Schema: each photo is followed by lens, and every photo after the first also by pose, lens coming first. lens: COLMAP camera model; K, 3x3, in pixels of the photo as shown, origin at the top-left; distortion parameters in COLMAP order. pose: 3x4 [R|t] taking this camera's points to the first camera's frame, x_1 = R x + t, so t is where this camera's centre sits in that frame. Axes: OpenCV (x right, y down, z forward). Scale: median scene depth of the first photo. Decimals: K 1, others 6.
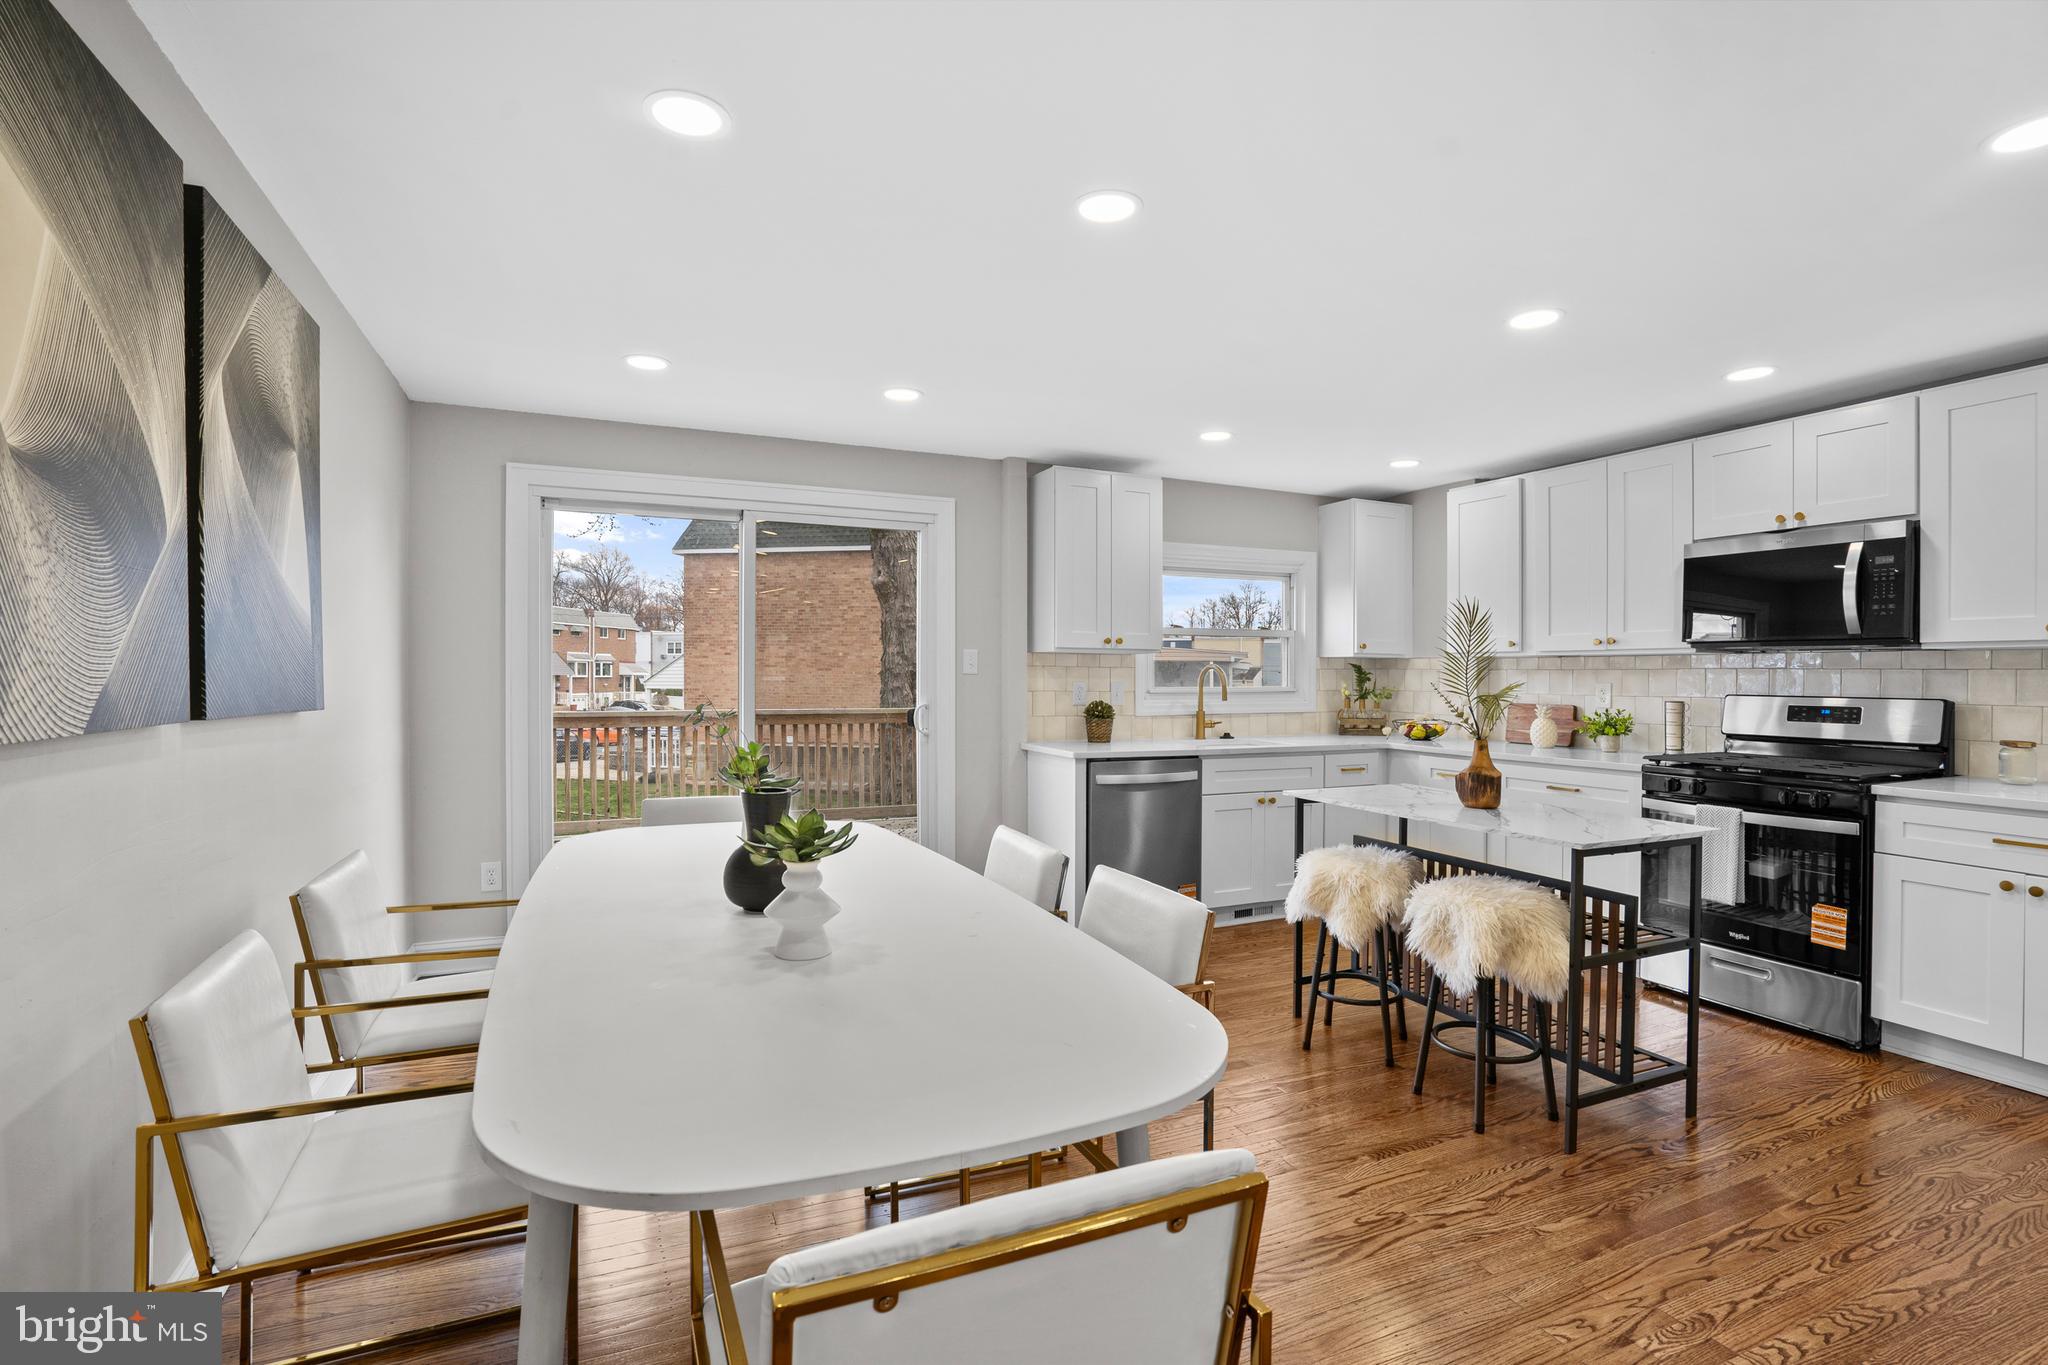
lens RADIAL K [[954.6, 0, 1030.8], [0, 954.6, 661.3], [0, 0, 1]] dist [-0.054558, 0.018812]
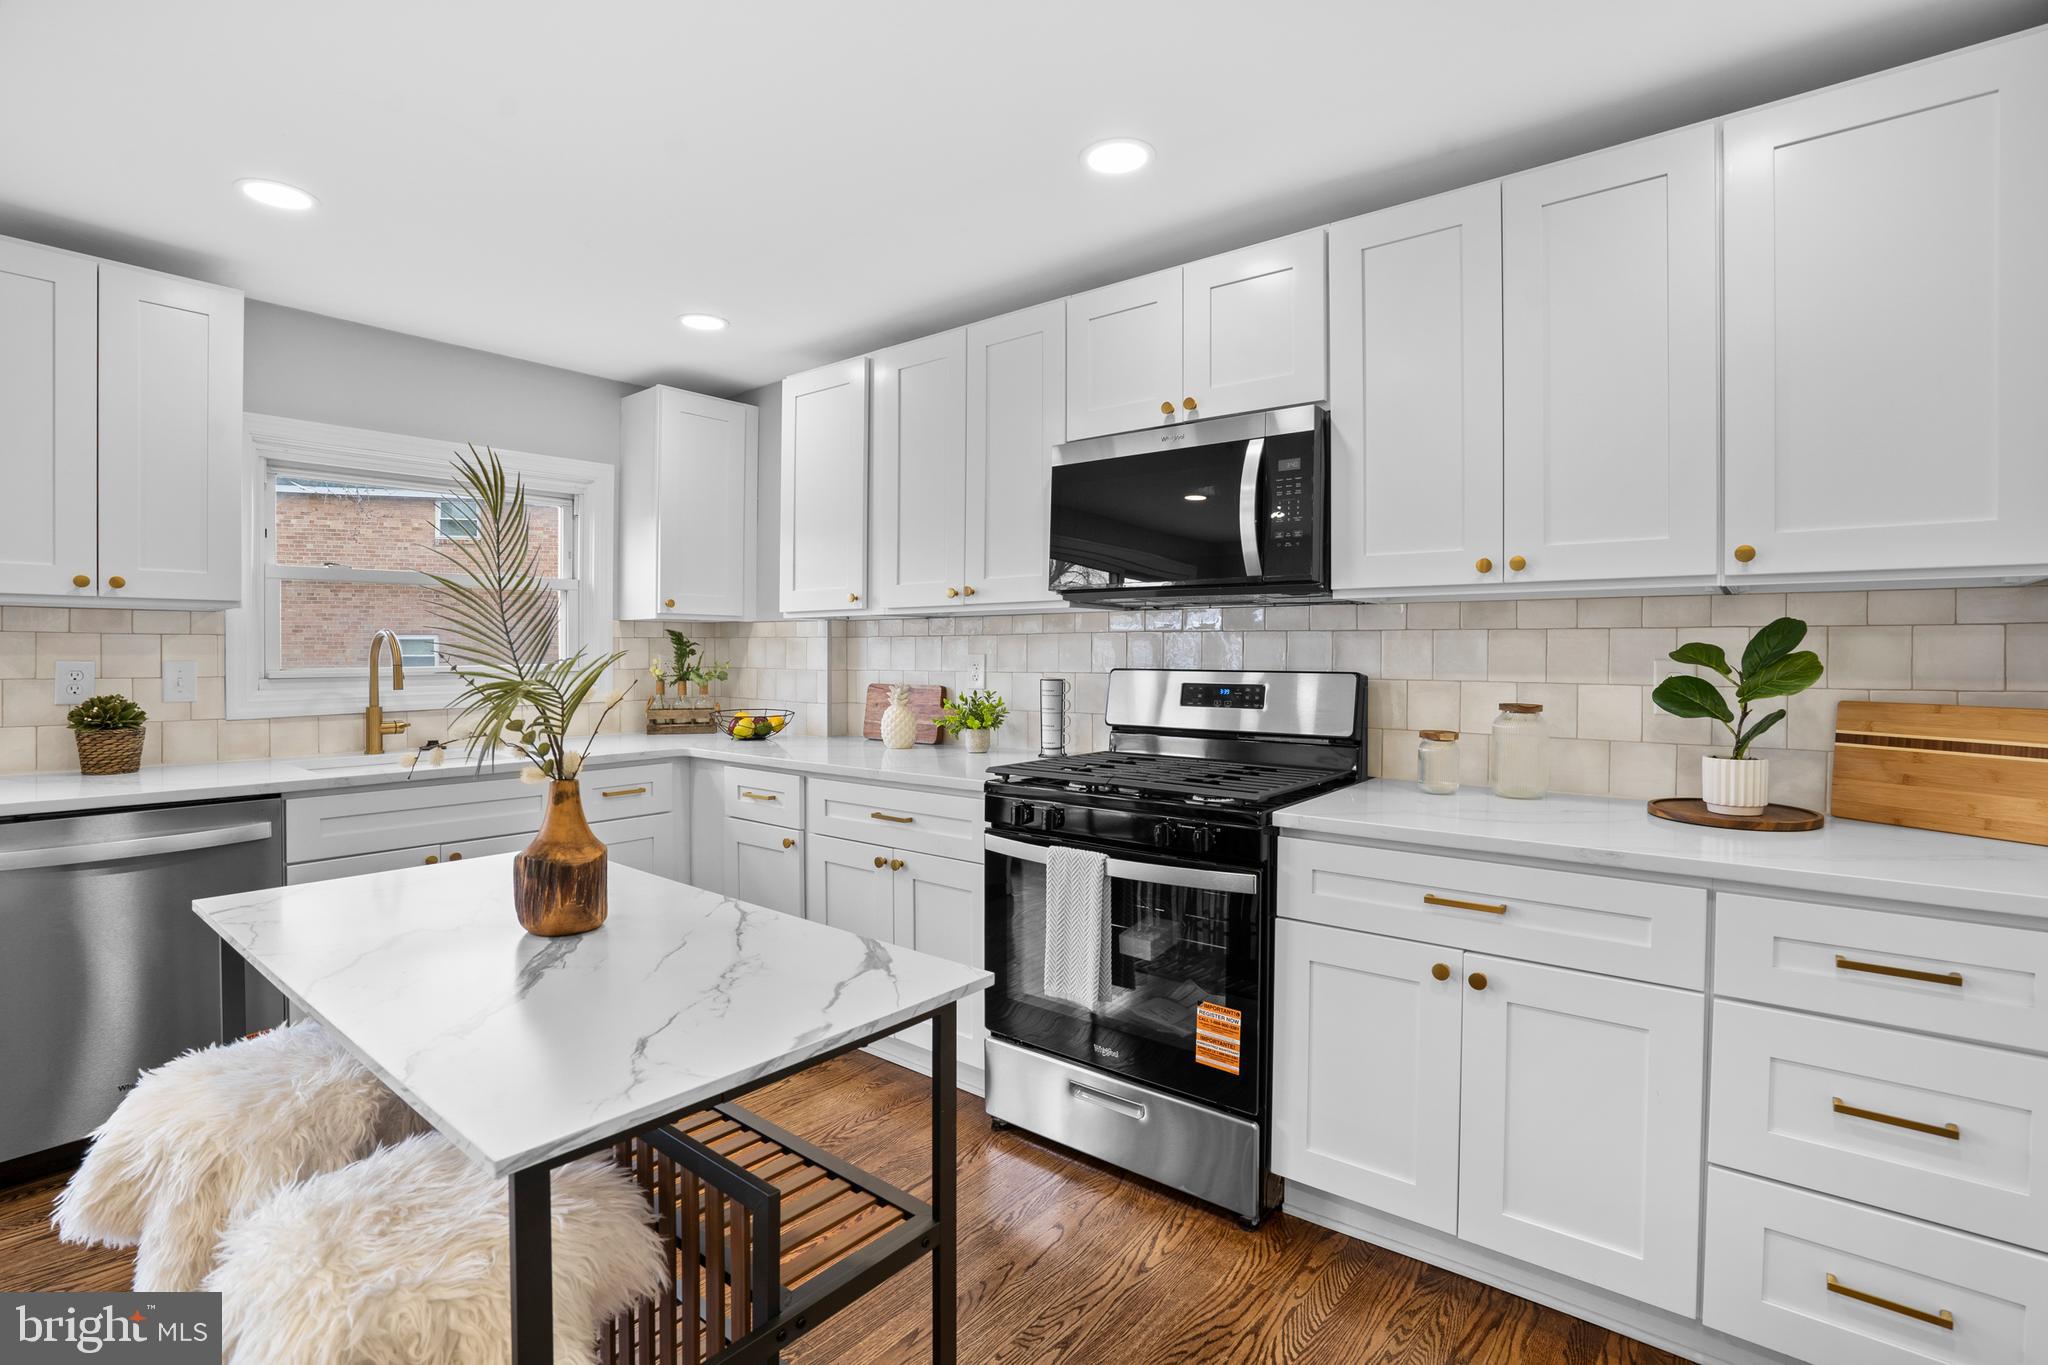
lens RADIAL K [[954.6, 0, 1018.4], [0, 954.6, 644.9], [0, 0, 1]] dist [-0.054558, 0.018812]
pose [[0.892180, -0.004242, 0.451661, 0.314964], [0.001092, 0.999973, 0.007235, 0.010842], [-0.451679, -0.005962, 0.892161, 0.340410]]
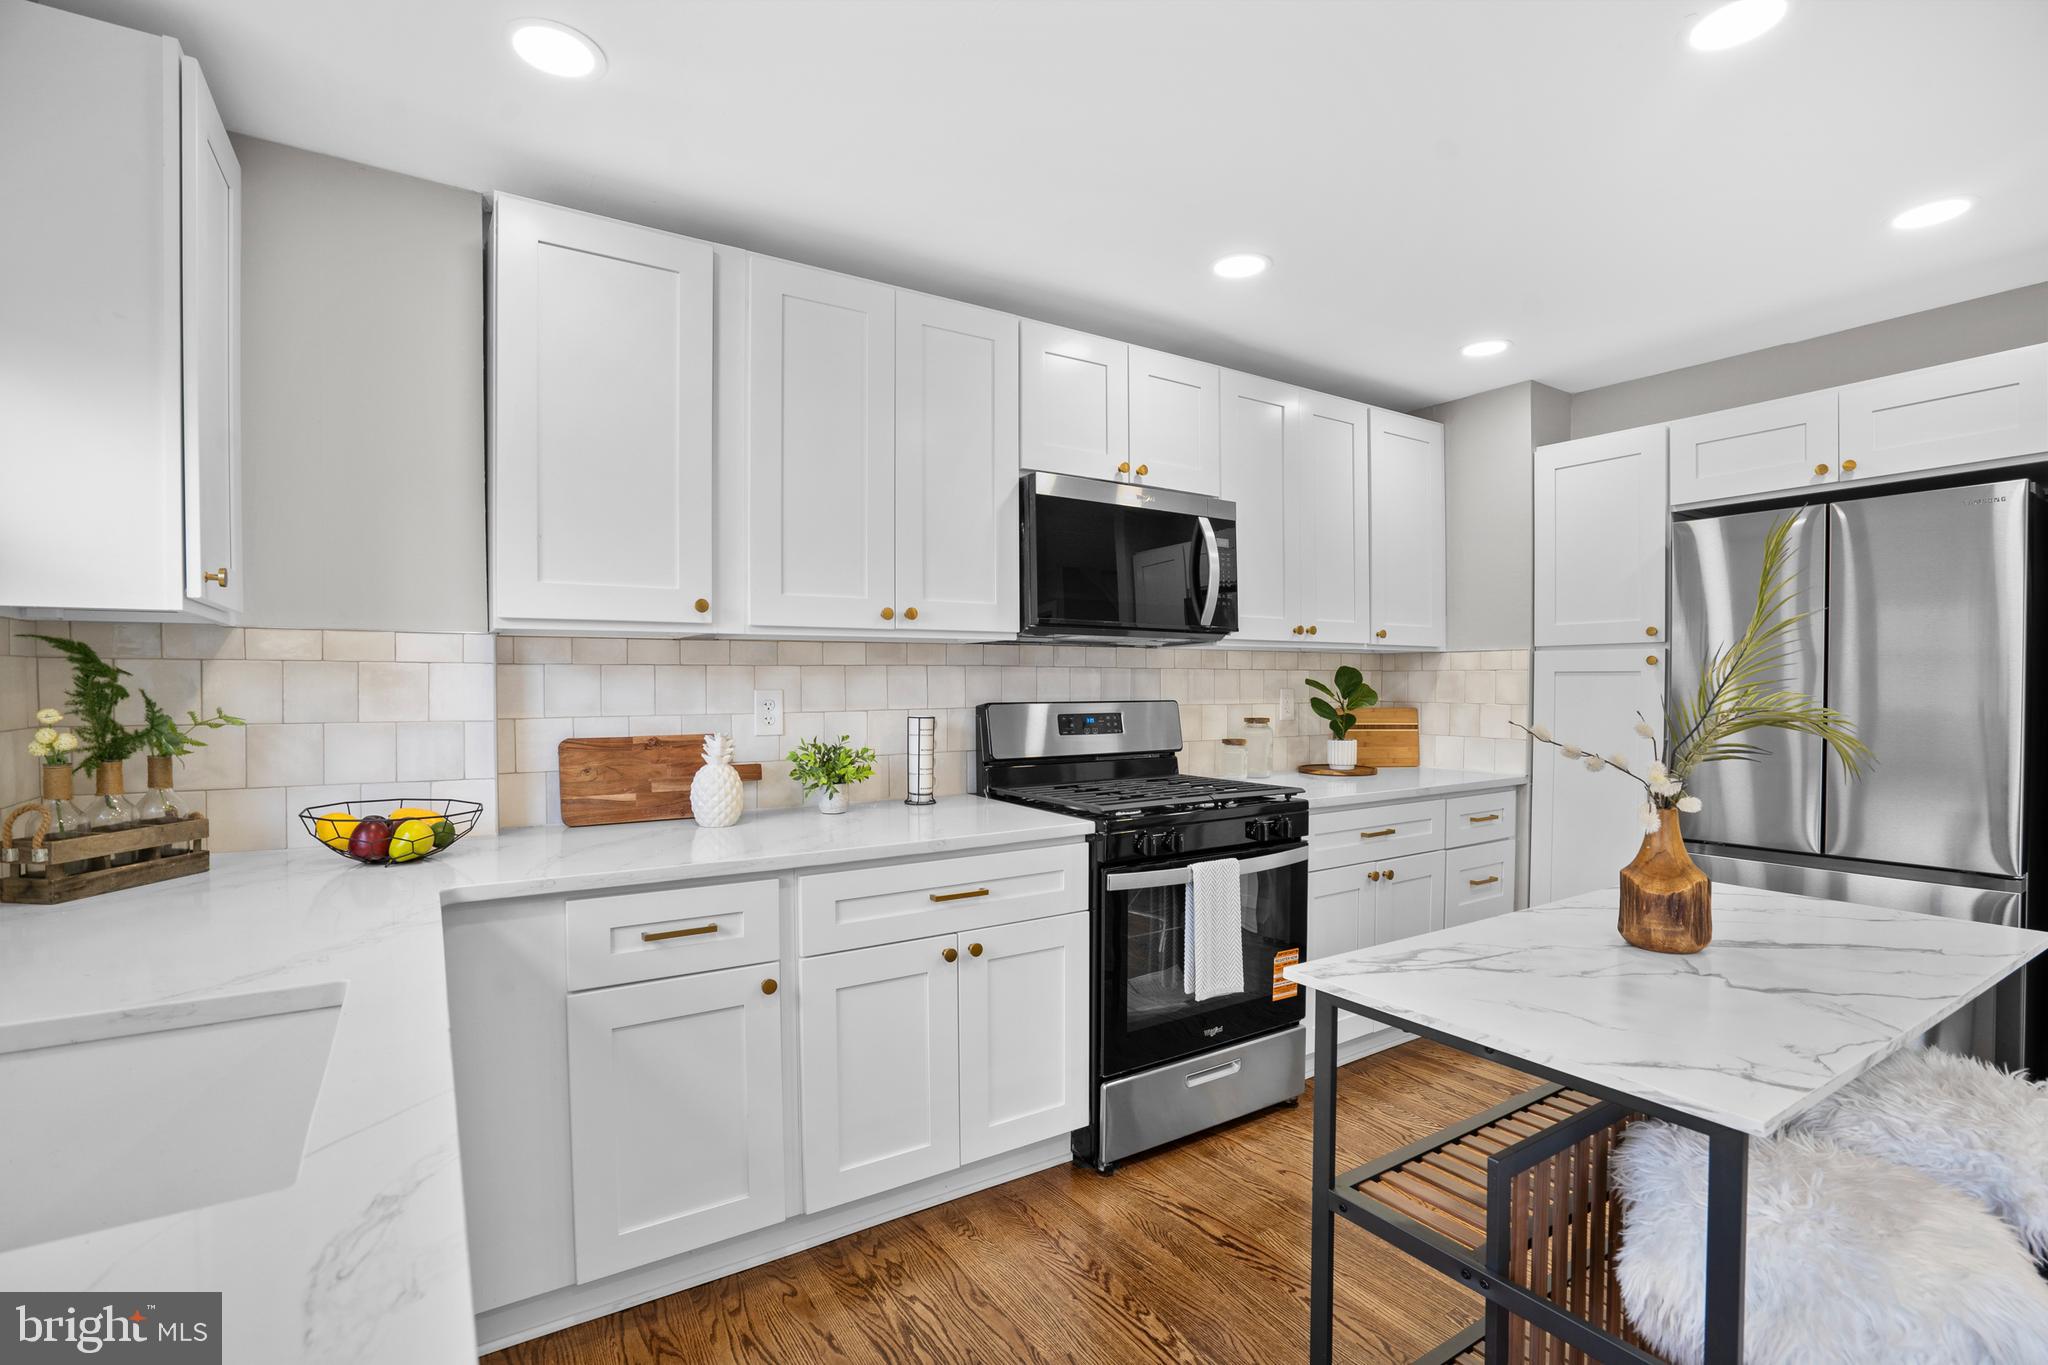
lens RADIAL K [[954.6, 0, 1020.9], [0, 954.6, 694.5], [0, 0, 1]] dist [-0.054558, 0.018812]
pose [[-0.155080, -0.016005, 0.987772, 0.042664], [-0.007895, 0.999857, 0.014962, 0.016192], [-0.987870, -0.005478, -0.155184, 0.948669]]
